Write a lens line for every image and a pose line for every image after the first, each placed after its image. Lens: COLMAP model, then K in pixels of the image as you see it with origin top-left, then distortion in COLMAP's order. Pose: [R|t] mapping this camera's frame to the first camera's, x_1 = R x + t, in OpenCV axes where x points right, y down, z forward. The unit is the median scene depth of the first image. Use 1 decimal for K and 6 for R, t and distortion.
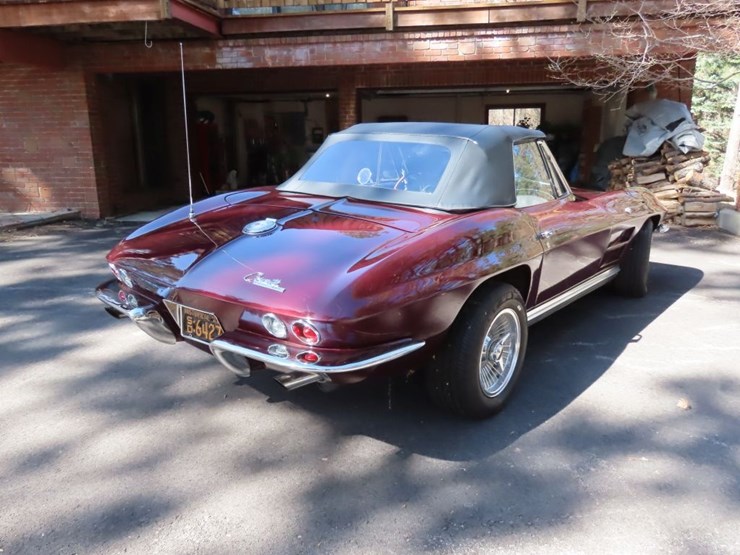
lens RADIAL K [[586.9, 0, 372.3], [0, 586.9, 274.8], [0, 0, 1]] dist [0.002263, -0.000968]
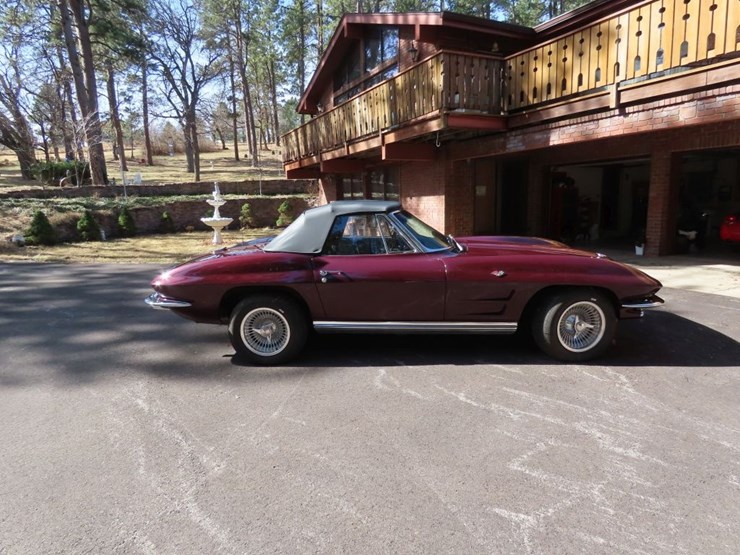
lens RADIAL K [[463.2, 0, 372.1], [0, 463.2, 277.6], [0, 0, 1]] dist [-0.006803, -0.000554]
pose [[0.572848, 0.130645, -0.809183, 0.603537], [-0.169102, 0.984815, 0.039288, -0.056233], [0.802029, 0.114329, 0.586242, 0.159710]]
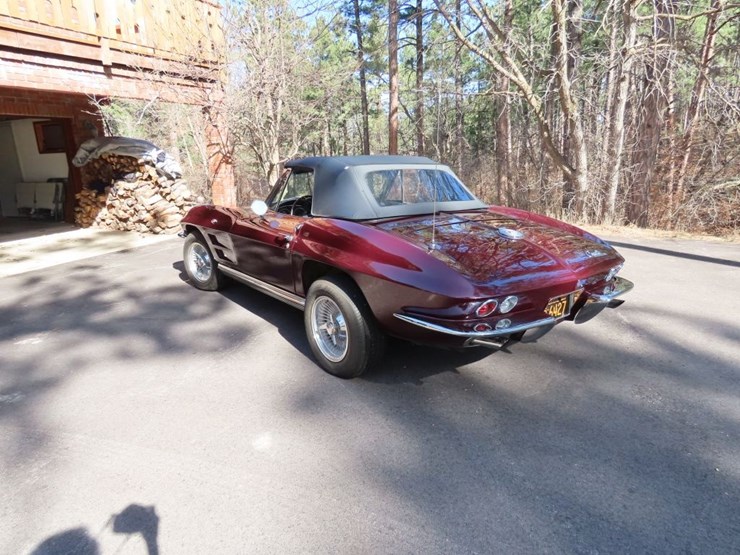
lens RADIAL K [[463.2, 0, 372.1], [0, 463.2, 277.6], [0, 0, 1]] dist [-0.006803, -0.000554]
pose [[0.256360, -0.247249, 0.934423, -0.474220], [0.242509, 0.952262, 0.185437, -0.095719], [-0.935665, 0.179068, 0.304082, 0.367495]]
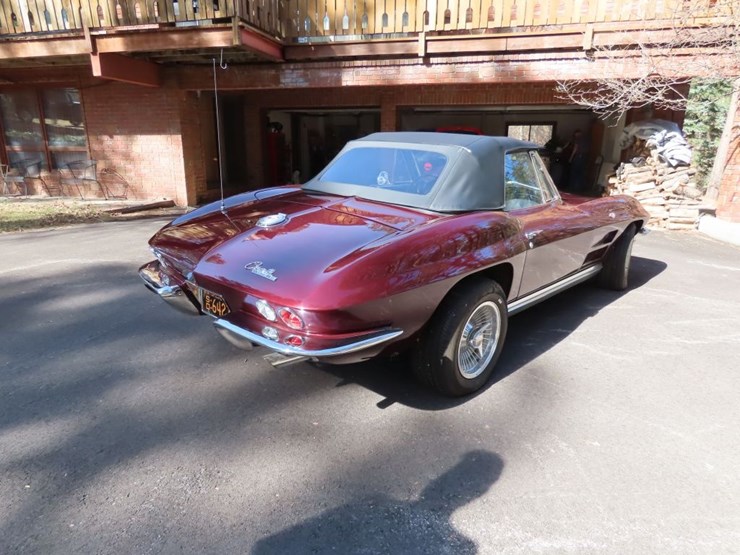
lens RADIAL K [[463.2, 0, 372.1], [0, 463.2, 277.6], [0, 0, 1]] dist [-0.006803, -0.000554]
pose [[0.995545, 0.044497, -0.083129, 0.031700], [-0.040647, 0.998046, 0.047447, -0.007852], [0.085078, -0.043857, 0.995409, 0.039816]]
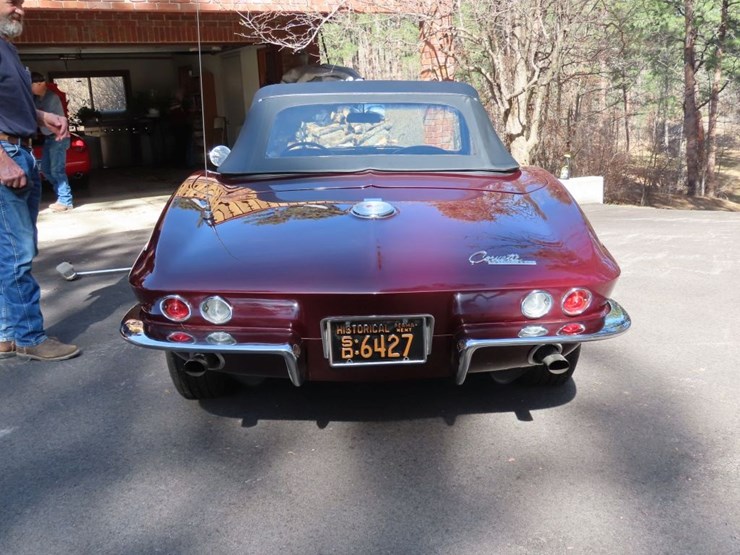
lens RADIAL K [[751.7, 0, 370.1], [0, 751.7, 287.2], [0, 0, 1]] dist [0.003461, 0.022107]
pose [[0.773053, -0.175939, 0.609455, -0.304644], [0.180740, 0.982034, 0.054239, -0.012552], [-0.608048, 0.068223, 0.790963, 0.080543]]
